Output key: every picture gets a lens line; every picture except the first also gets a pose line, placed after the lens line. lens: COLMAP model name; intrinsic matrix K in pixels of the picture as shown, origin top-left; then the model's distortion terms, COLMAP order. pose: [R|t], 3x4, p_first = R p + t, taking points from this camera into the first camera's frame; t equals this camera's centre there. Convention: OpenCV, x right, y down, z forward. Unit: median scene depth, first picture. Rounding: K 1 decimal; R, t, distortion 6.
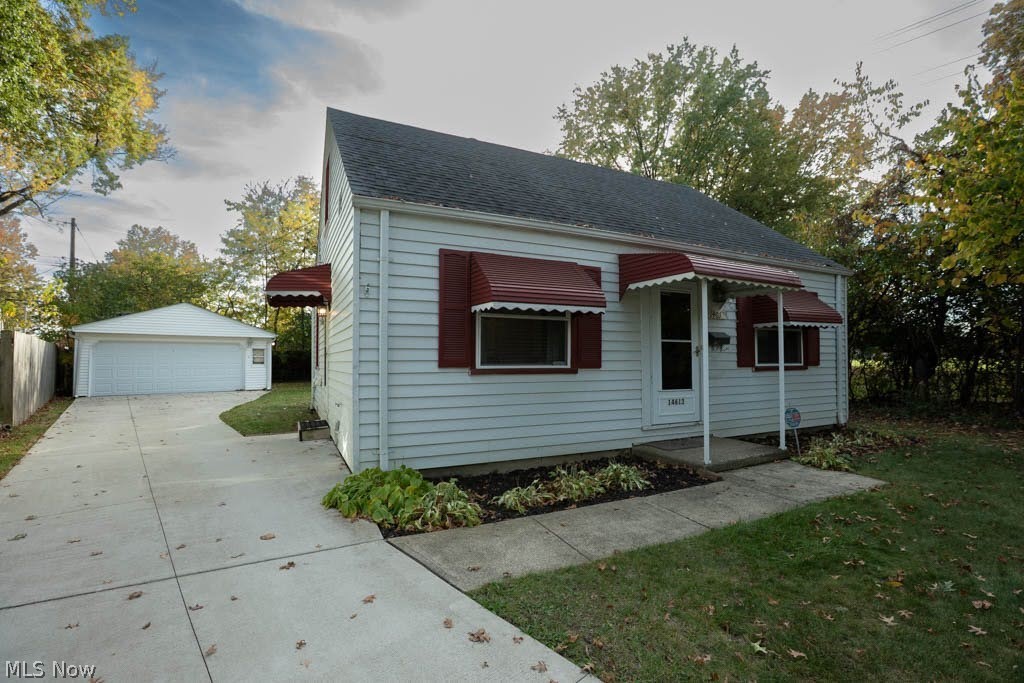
lens RADIAL K [[472.4, 0, 524.7], [0, 472.4, 350.4], [0, 0, 1]] dist [-0.000697, -0.000386]
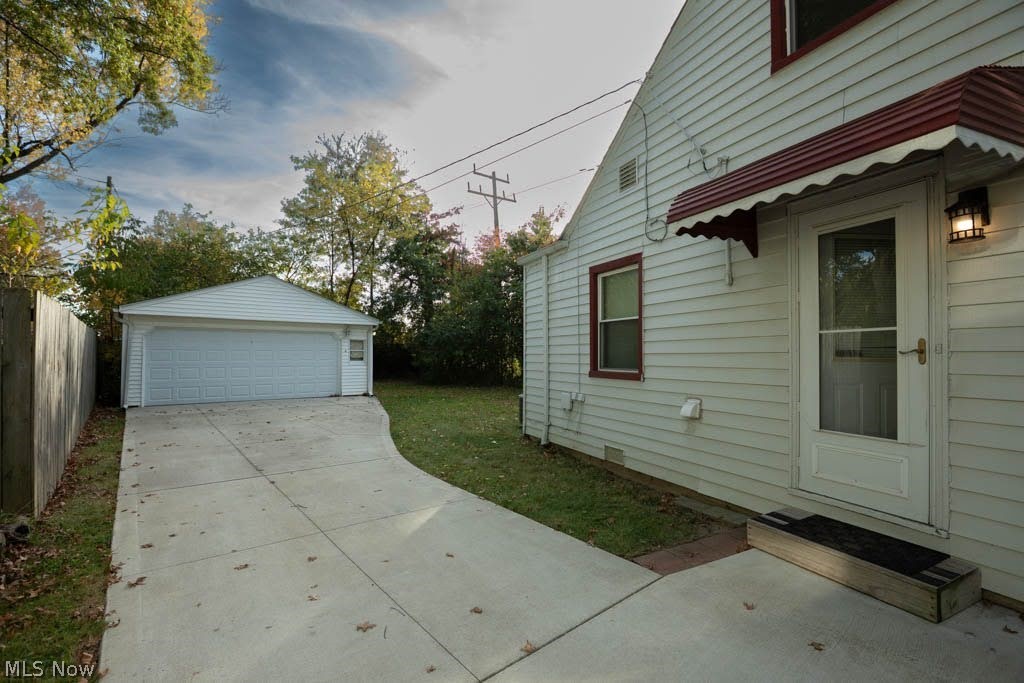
lens RADIAL K [[461.9, 0, 514.1], [0, 461.9, 347.6], [0, 0, 1]] dist [0.000281, -0.000238]
pose [[0.999671, 0.006237, -0.024874, -0.713439], [-0.006061, 0.999956, 0.007164, 0.004508], [0.024918, -0.007010, 0.999665, 0.661366]]
